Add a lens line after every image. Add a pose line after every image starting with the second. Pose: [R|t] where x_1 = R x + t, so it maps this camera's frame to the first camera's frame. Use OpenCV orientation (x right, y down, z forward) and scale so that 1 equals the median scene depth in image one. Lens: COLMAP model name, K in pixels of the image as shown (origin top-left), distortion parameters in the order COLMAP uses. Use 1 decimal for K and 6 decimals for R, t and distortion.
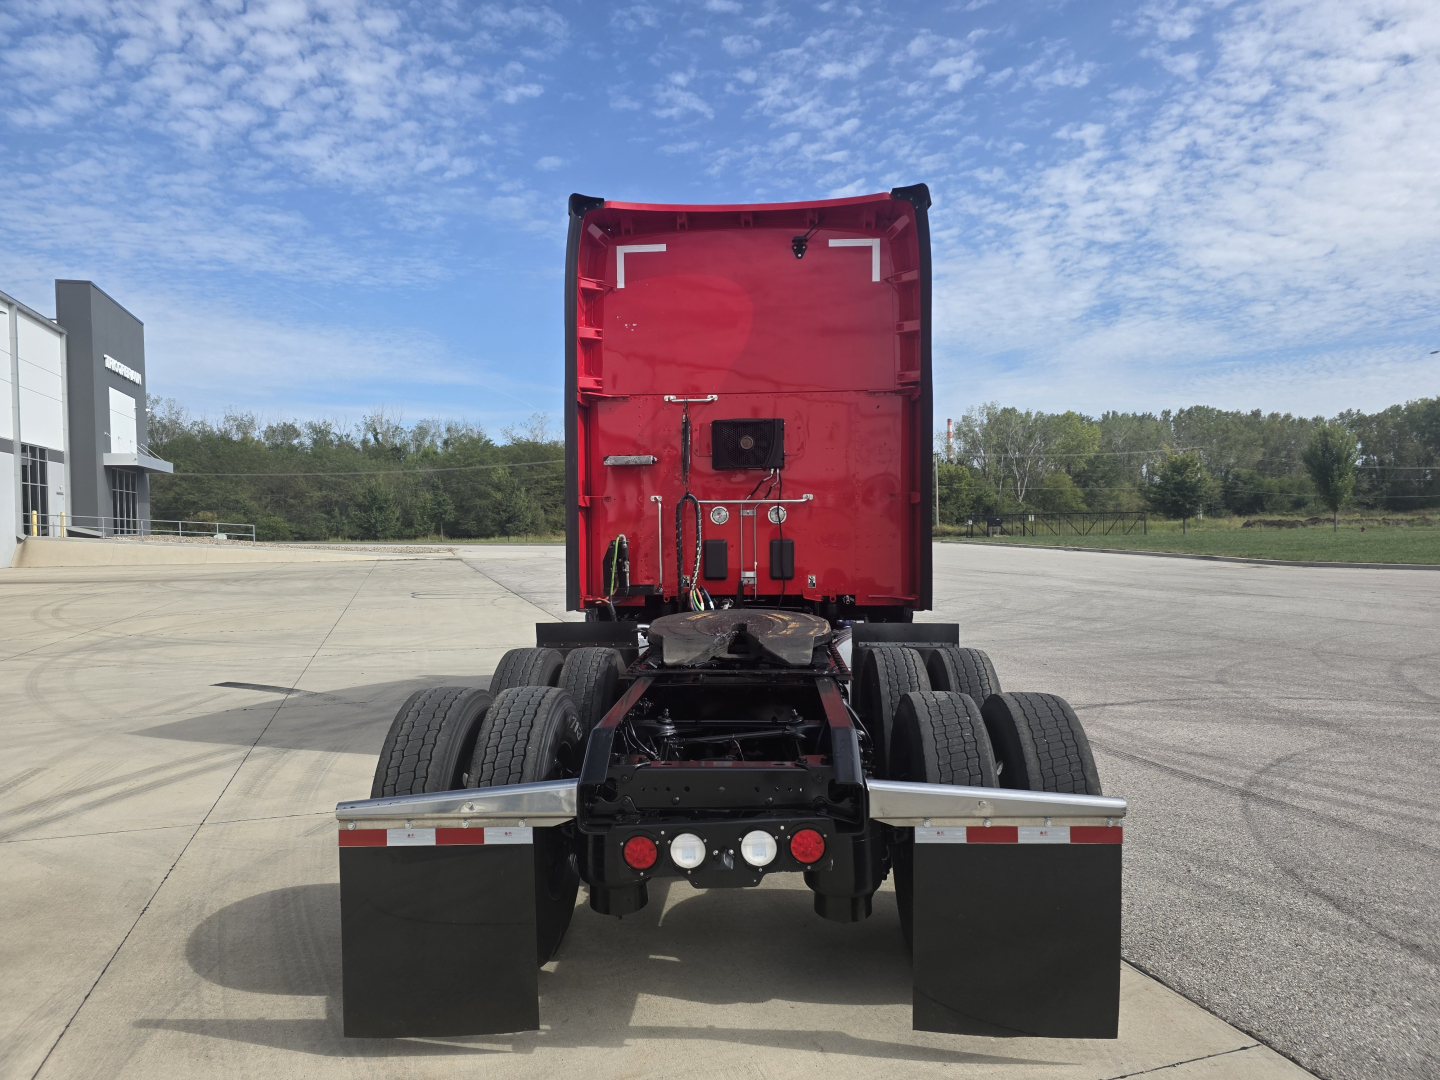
lens RADIAL K [[973.4, 0, 709.6], [0, 973.4, 549.8], [0, 0, 1]] dist [0.044913, -0.034936]
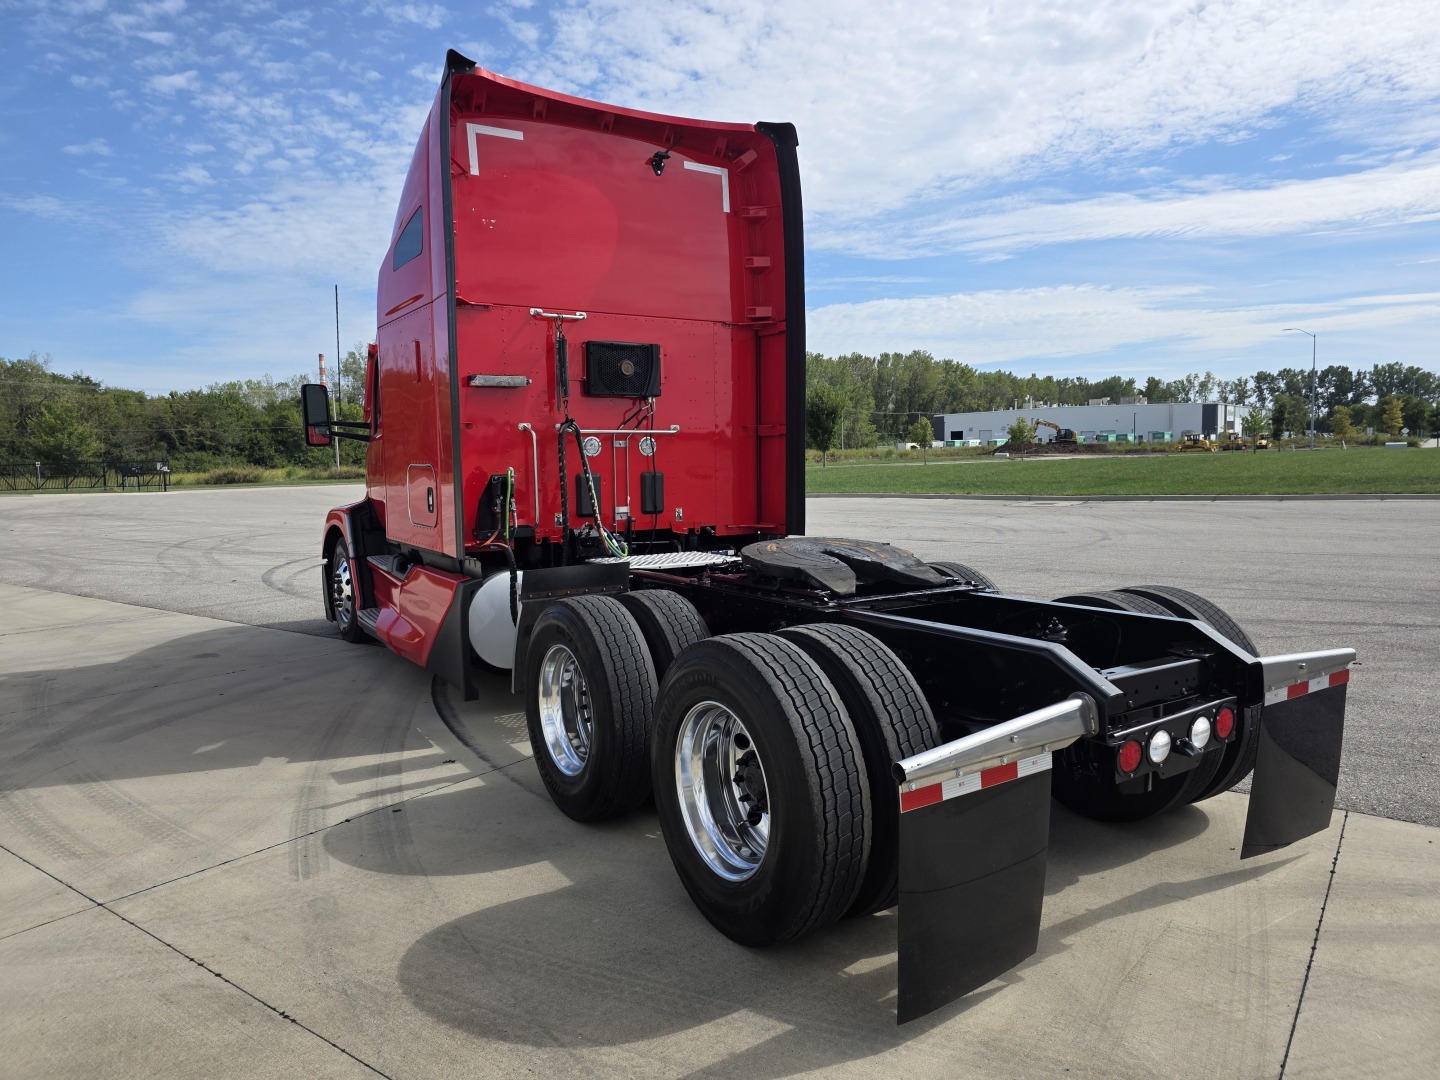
lens RADIAL K [[973.4, 0, 718.3], [0, 973.4, 538.9], [0, 0, 1]] dist [0.044913, -0.034936]
pose [[0.809800, -0.051183, 0.584469, -0.424631], [0.023019, 0.998192, 0.055520, 0.004130], [-0.586254, -0.031506, 0.809514, 0.172538]]
